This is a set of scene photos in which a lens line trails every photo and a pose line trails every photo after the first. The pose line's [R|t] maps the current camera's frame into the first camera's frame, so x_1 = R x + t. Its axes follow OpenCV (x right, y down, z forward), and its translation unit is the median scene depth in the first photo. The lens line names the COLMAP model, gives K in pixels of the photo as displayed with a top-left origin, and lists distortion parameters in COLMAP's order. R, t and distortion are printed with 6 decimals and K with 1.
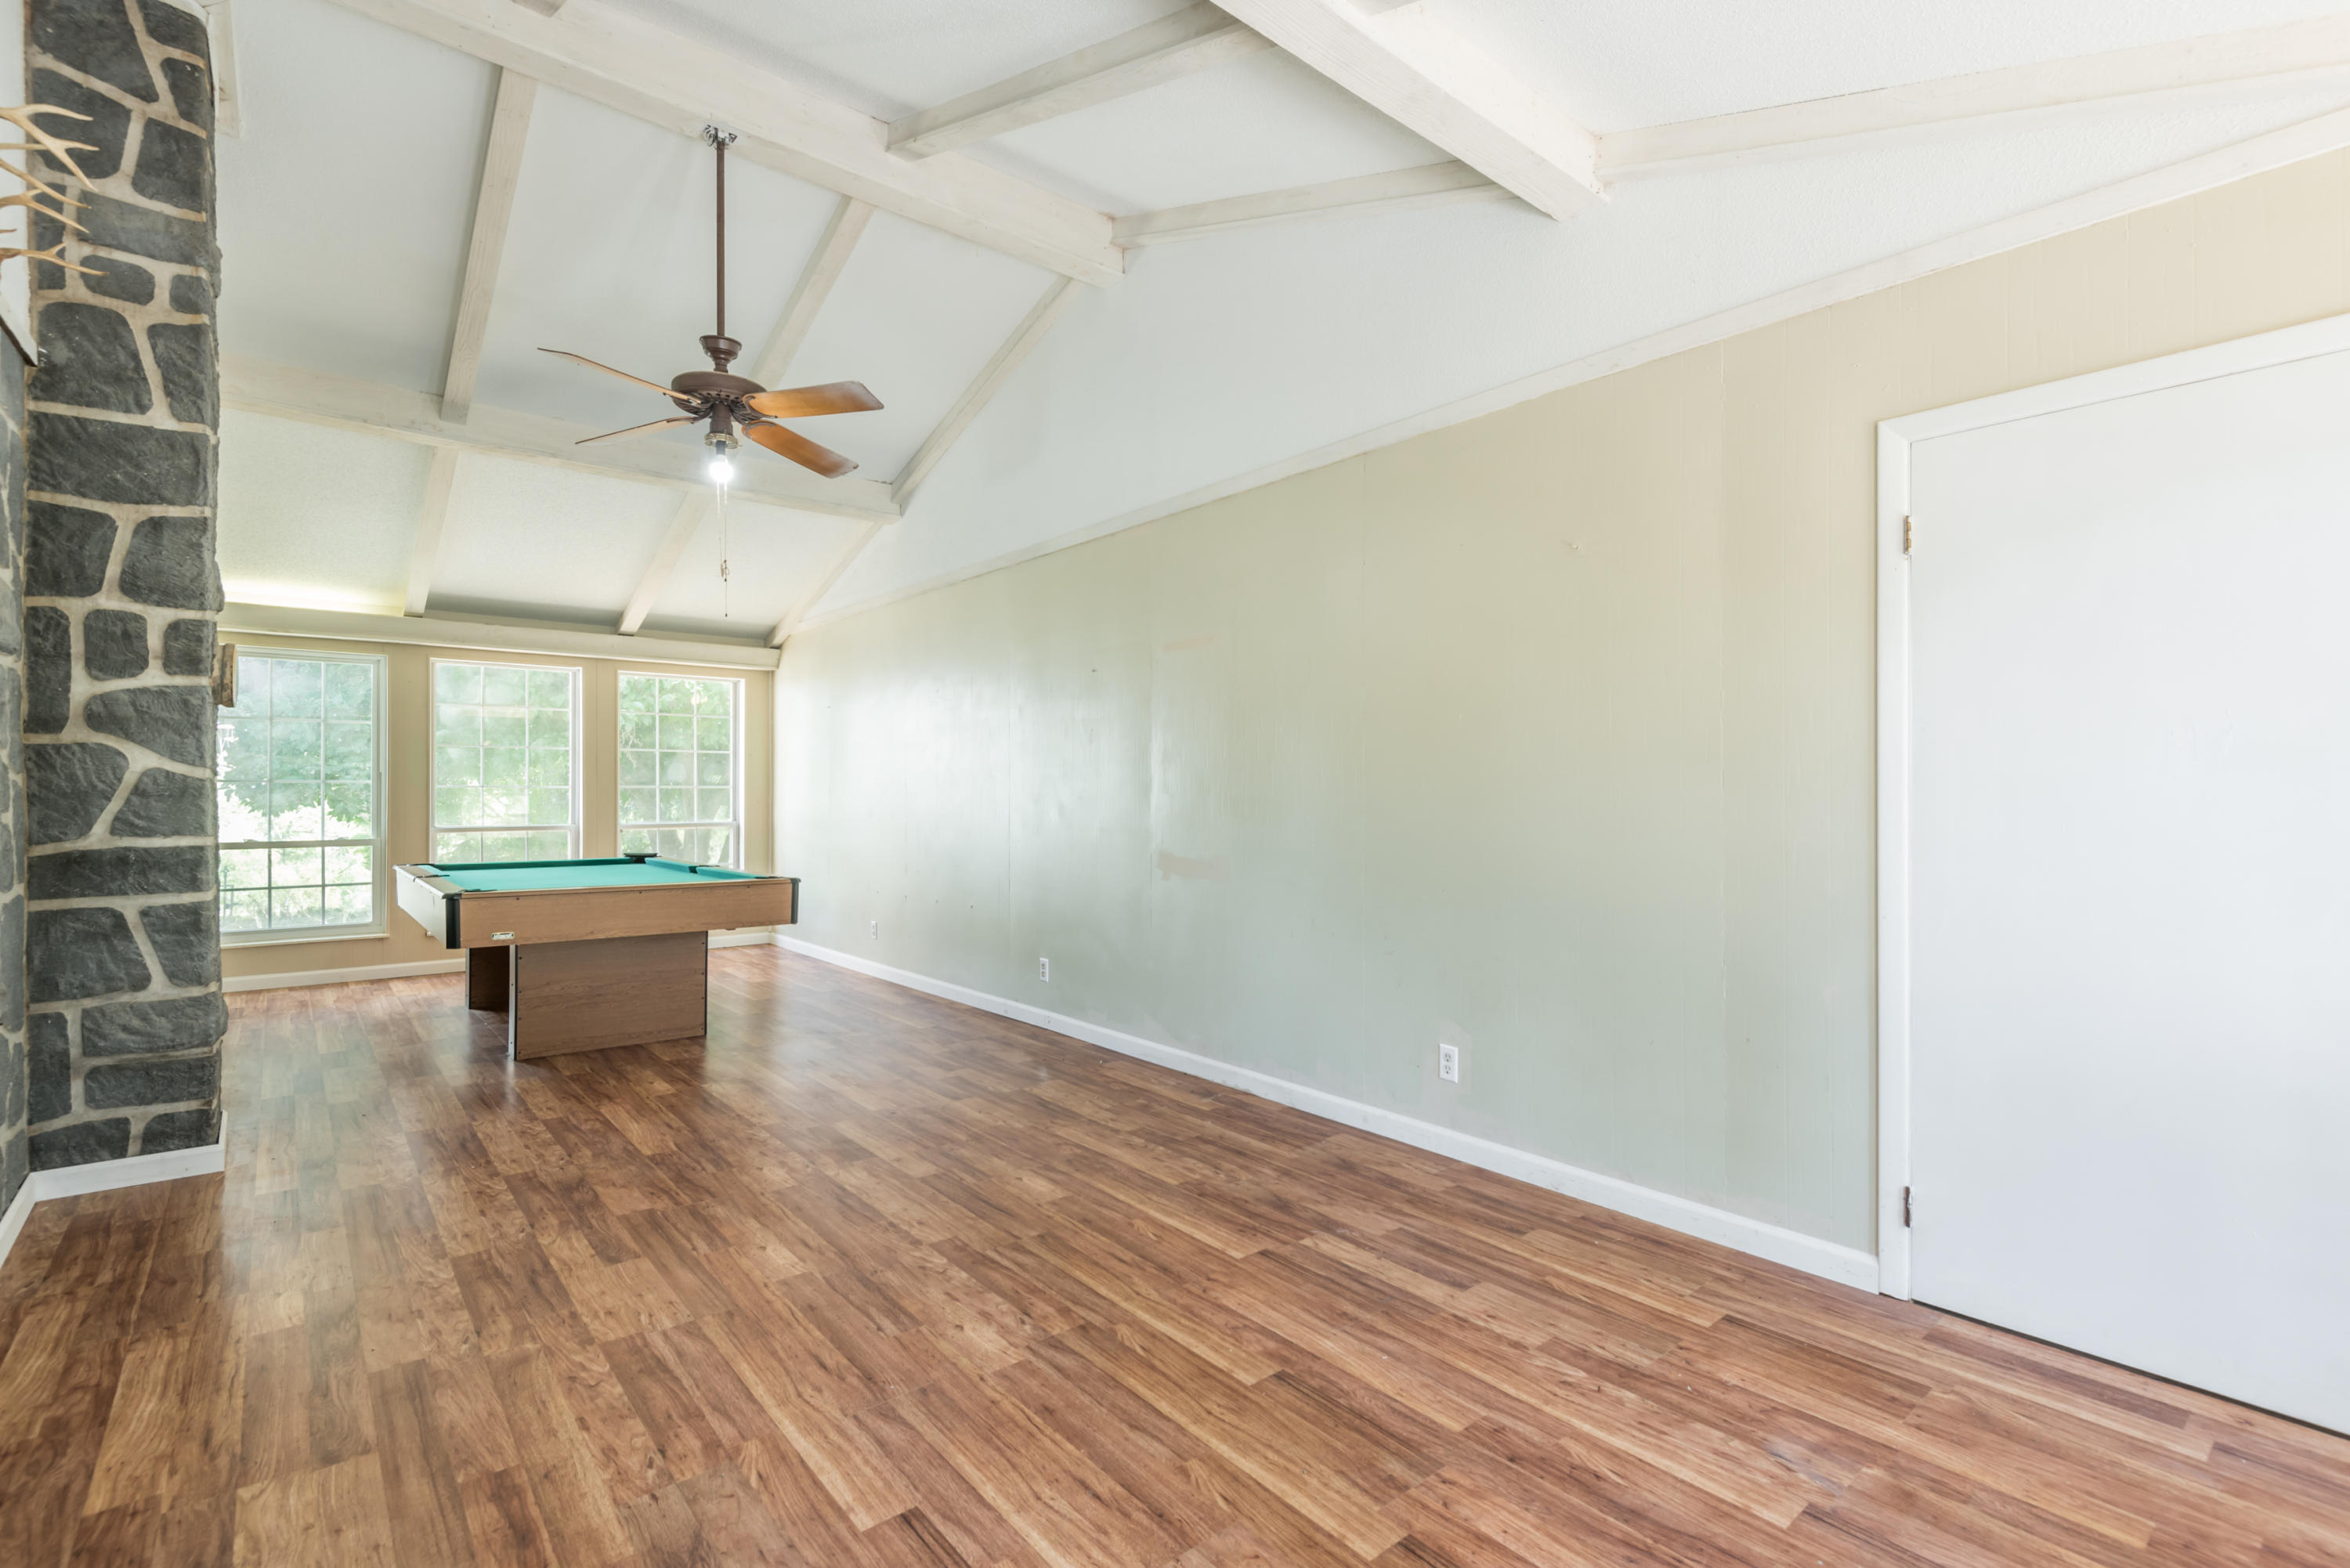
lens RADIAL K [[1071.1, 0, 1177.3], [0, 1071.1, 774.1], [0, 0, 1]] dist [0.016803, -0.003234]
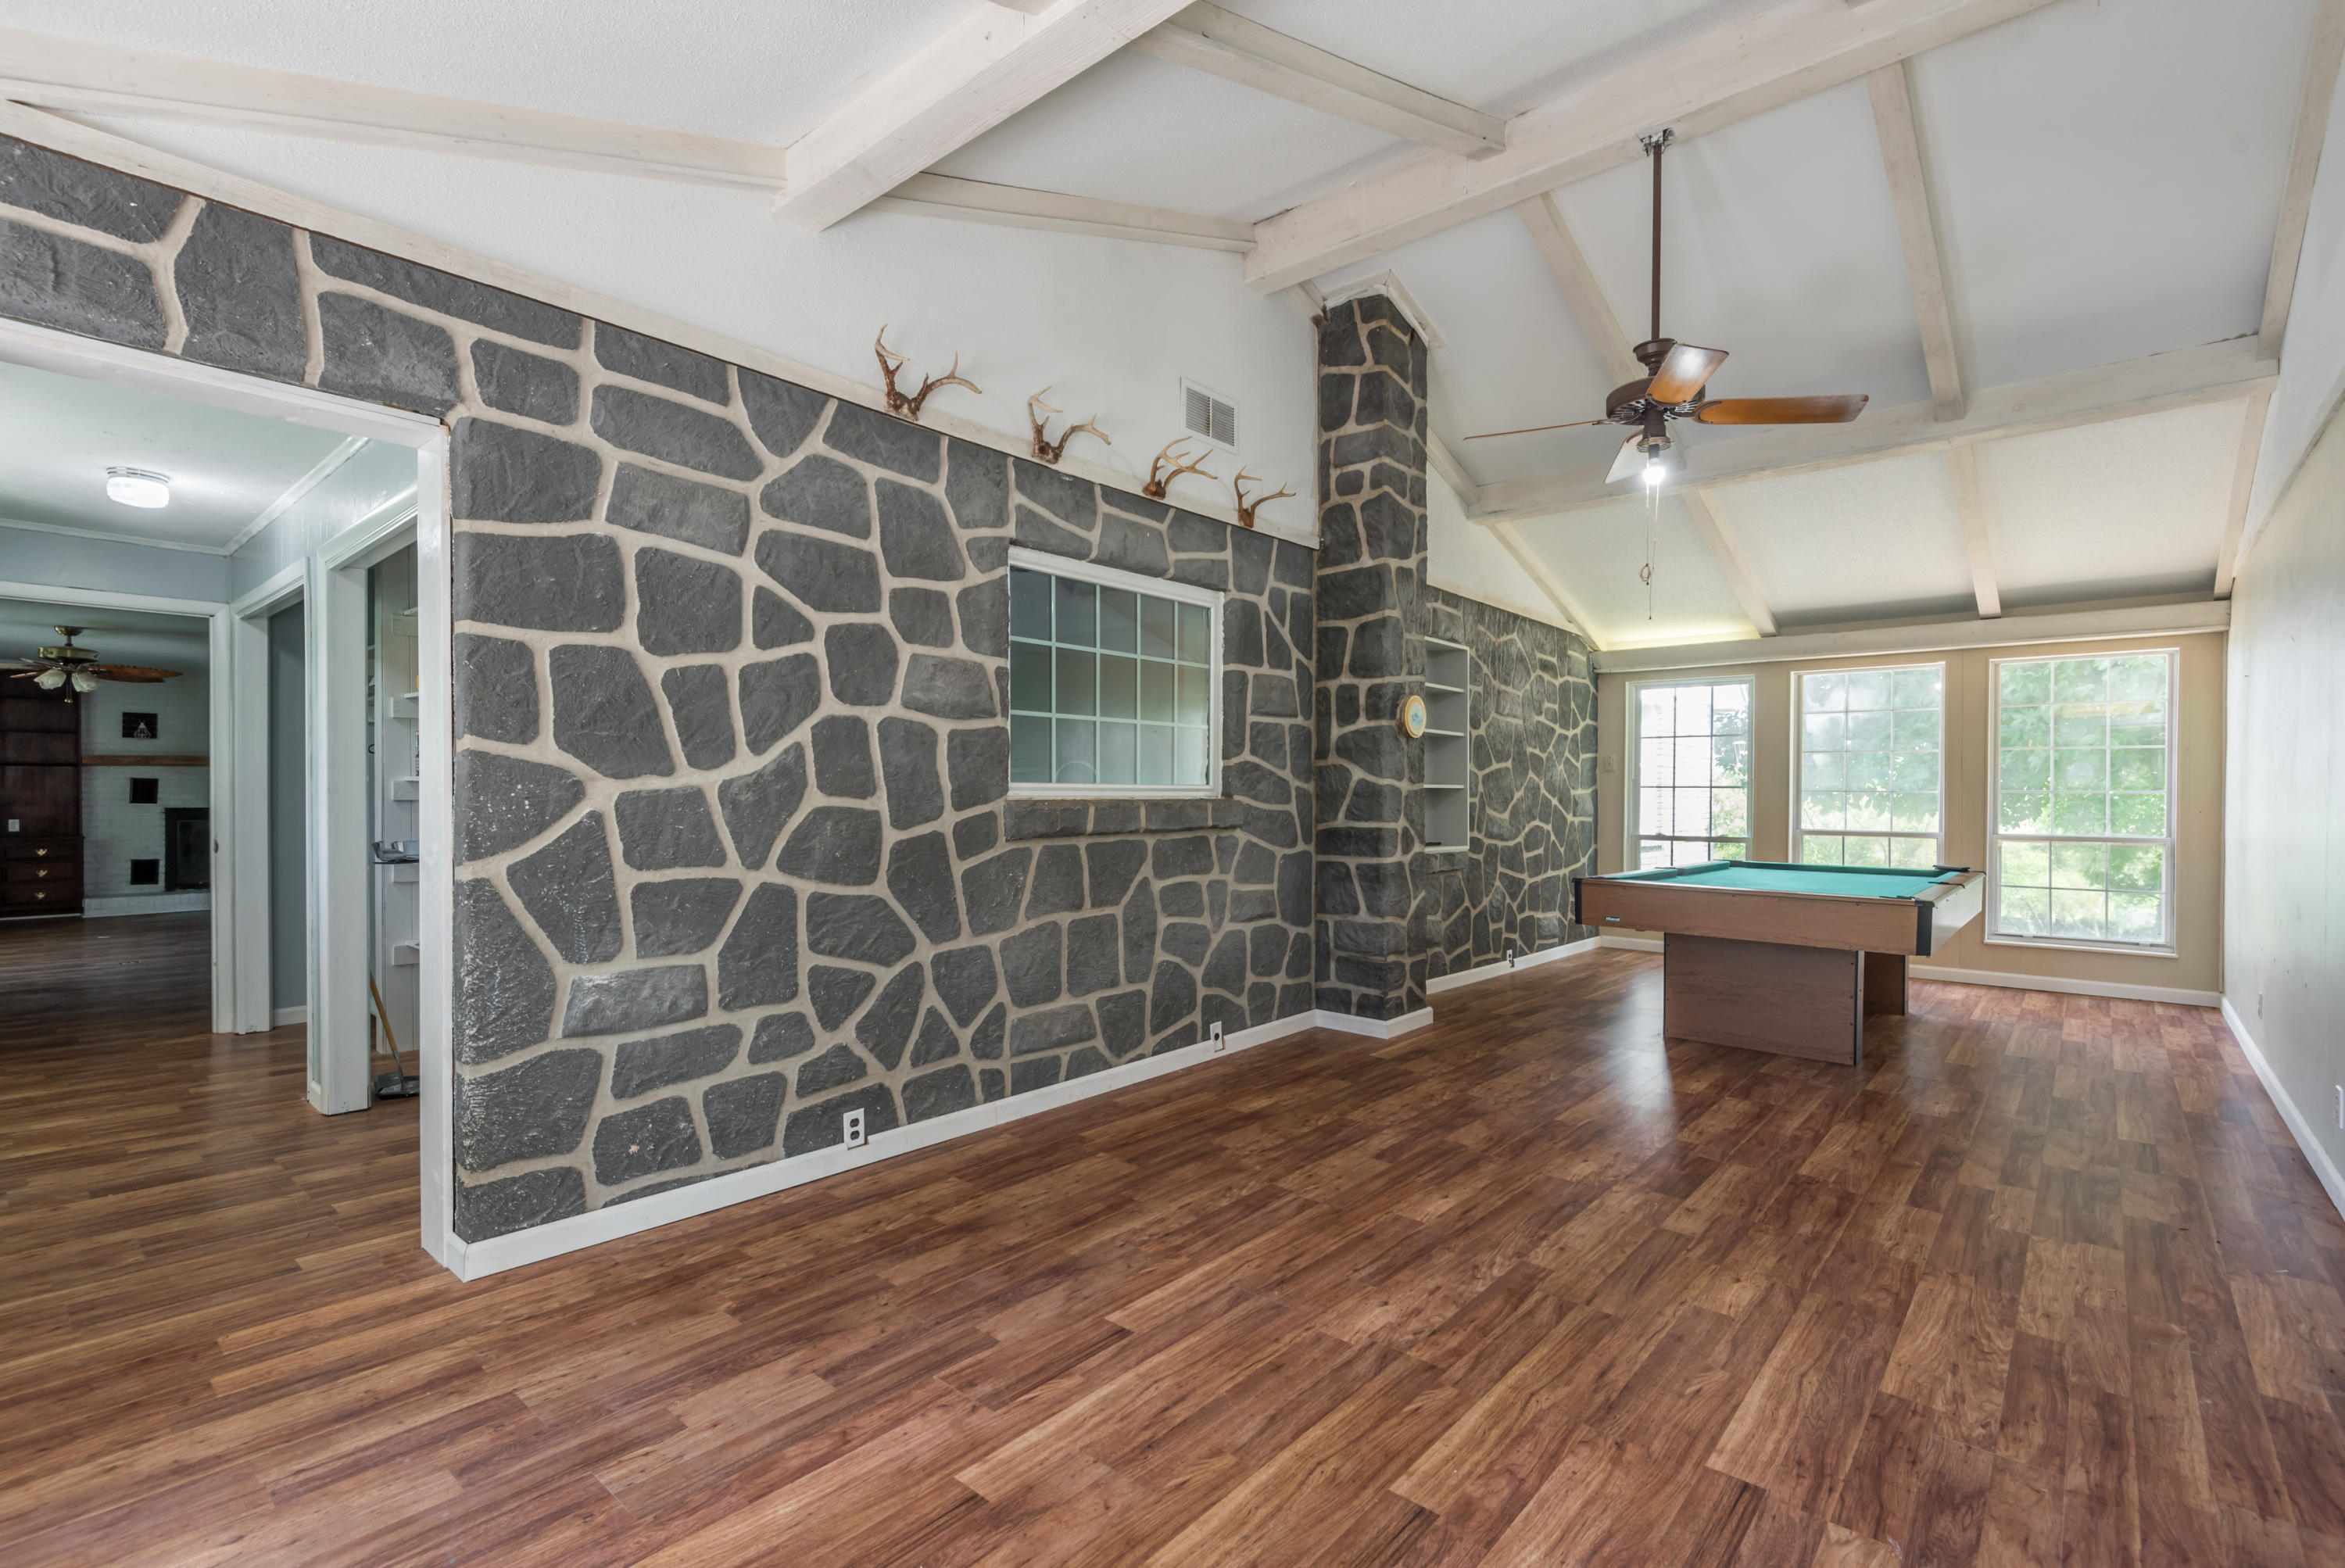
lens RADIAL K [[1068.9, 0, 1173.6], [0, 1068.9, 803.9], [0, 0, 1]] dist [0.016803, -0.003234]
pose [[0.158130, 0.013170, -0.987330, 0.600903], [0.009630, 0.999843, 0.014879, 0.005279], [0.987371, -0.011861, 0.157978, 0.480253]]
